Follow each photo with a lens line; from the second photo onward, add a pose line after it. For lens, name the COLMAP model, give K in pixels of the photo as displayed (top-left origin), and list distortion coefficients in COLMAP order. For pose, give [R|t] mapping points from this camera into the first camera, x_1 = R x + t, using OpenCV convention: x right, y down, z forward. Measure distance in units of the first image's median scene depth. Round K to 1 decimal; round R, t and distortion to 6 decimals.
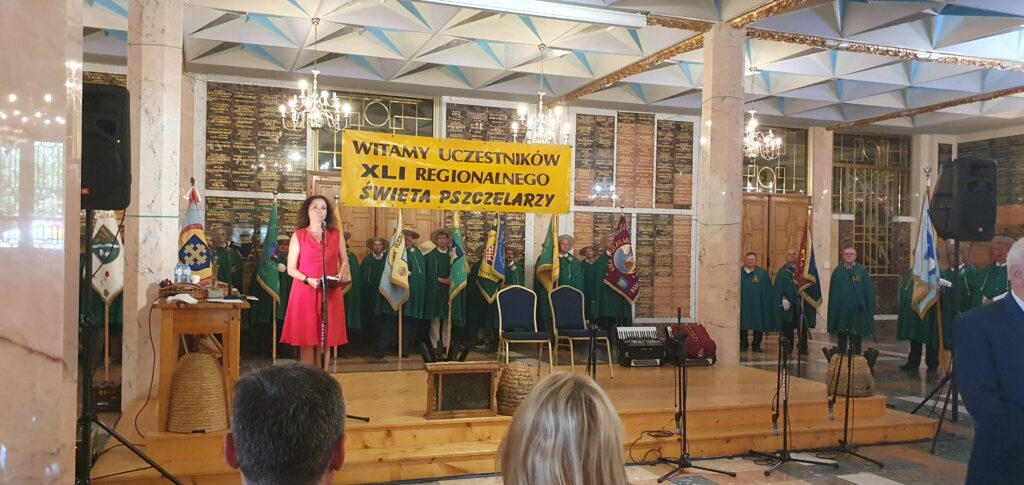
lens RADIAL K [[817.3, 0, 500.6], [0, 817.3, 267.8], [0, 0, 1]] dist [0.041447, -0.035172]
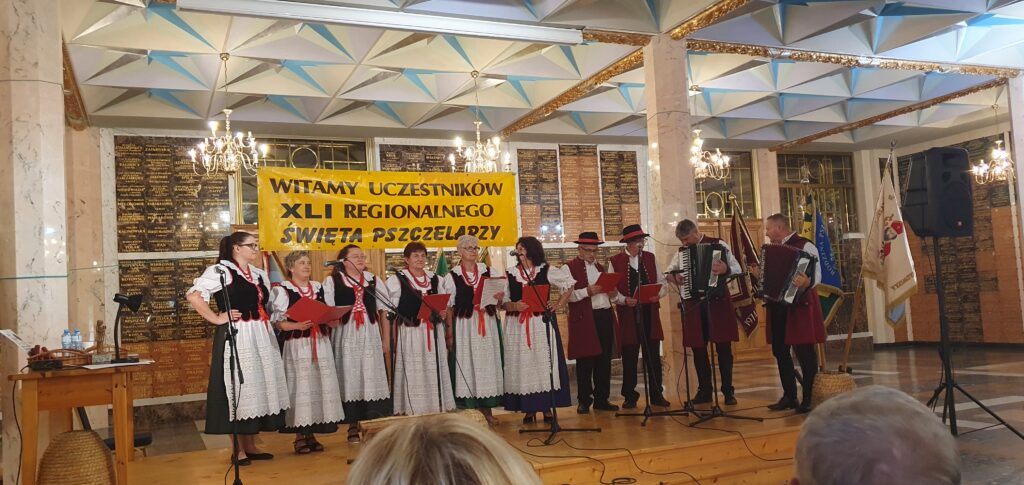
lens RADIAL K [[800.9, 0, 509.7], [0, 800.9, 262.0], [0, 0, 1]] dist [0.167393, -0.384062]
pose [[0.994737, -0.072222, 0.072685, 0.007253], [0.077227, 0.994652, -0.068575, 0.012556], [-0.067343, 0.073827, 0.994995, 0.088029]]
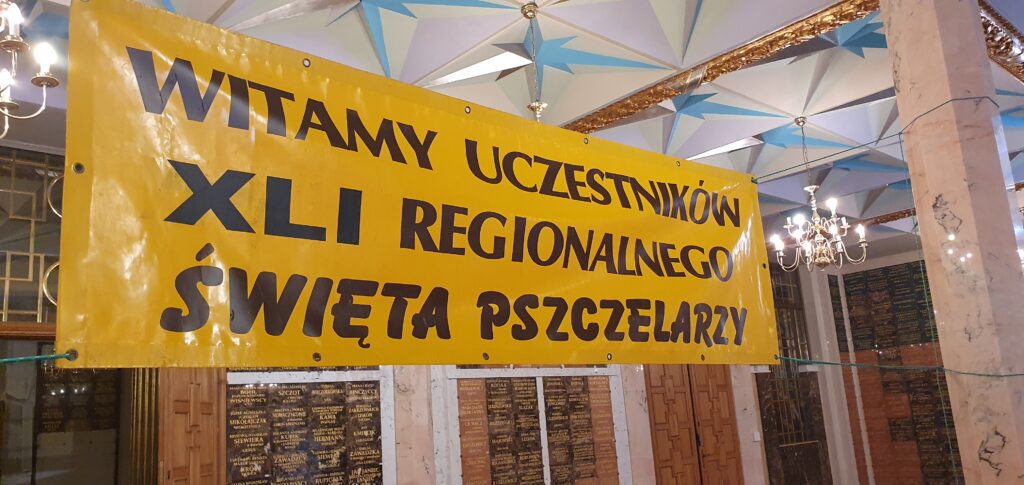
lens RADIAL K [[811.8, 0, 508.8], [0, 811.8, 256.8], [0, 0, 1]] dist [0.072930, -0.143118]
pose [[0.920833, -0.002524, 0.389948, -0.136353], [0.091194, 0.973644, -0.209046, -0.041324], [-0.379143, 0.228057, 0.896794, 0.624279]]
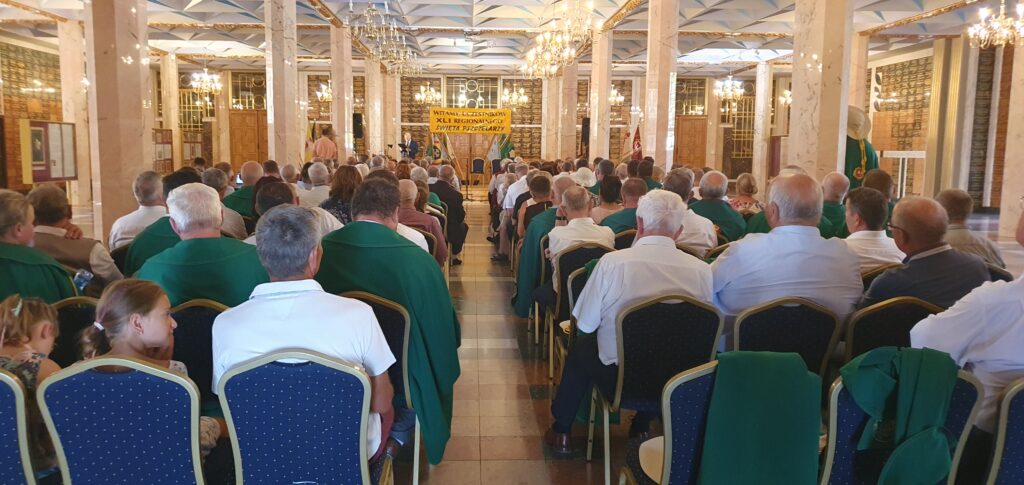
lens RADIAL K [[817.3, 0, 500.6], [0, 817.3, 267.8], [0, 0, 1]] dist [0.041447, -0.035172]
pose [[0.954562, 0.031229, -0.296371, 0.777211], [0.005071, 0.992648, 0.120927, 0.046451], [0.297969, -0.116935, 0.947386, -1.491461]]
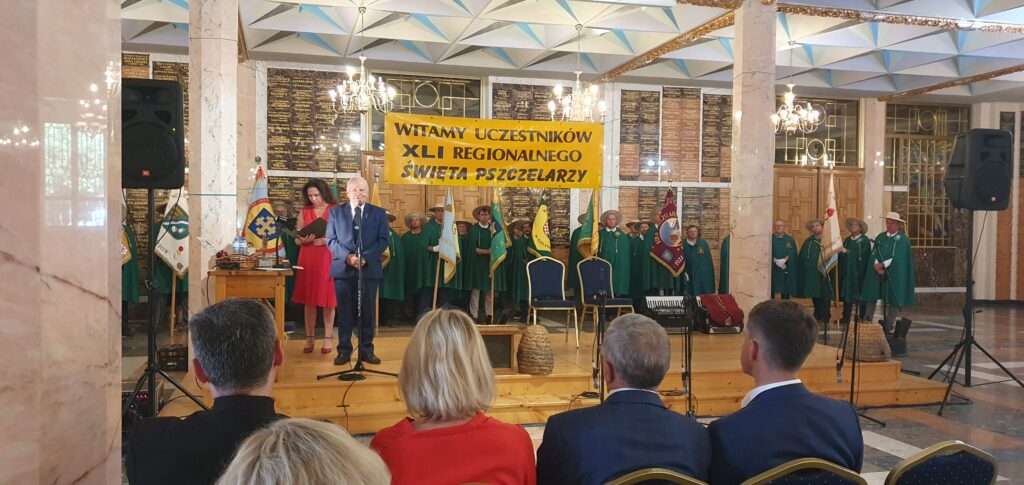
lens RADIAL K [[817.3, 0, 500.6], [0, 817.3, 267.8], [0, 0, 1]] dist [0.041447, -0.035172]
pose [[0.996532, -0.003471, -0.083138, 0.037003], [0.005865, 0.999574, 0.028574, 0.004027], [0.083003, -0.028963, 0.996128, -0.048791]]
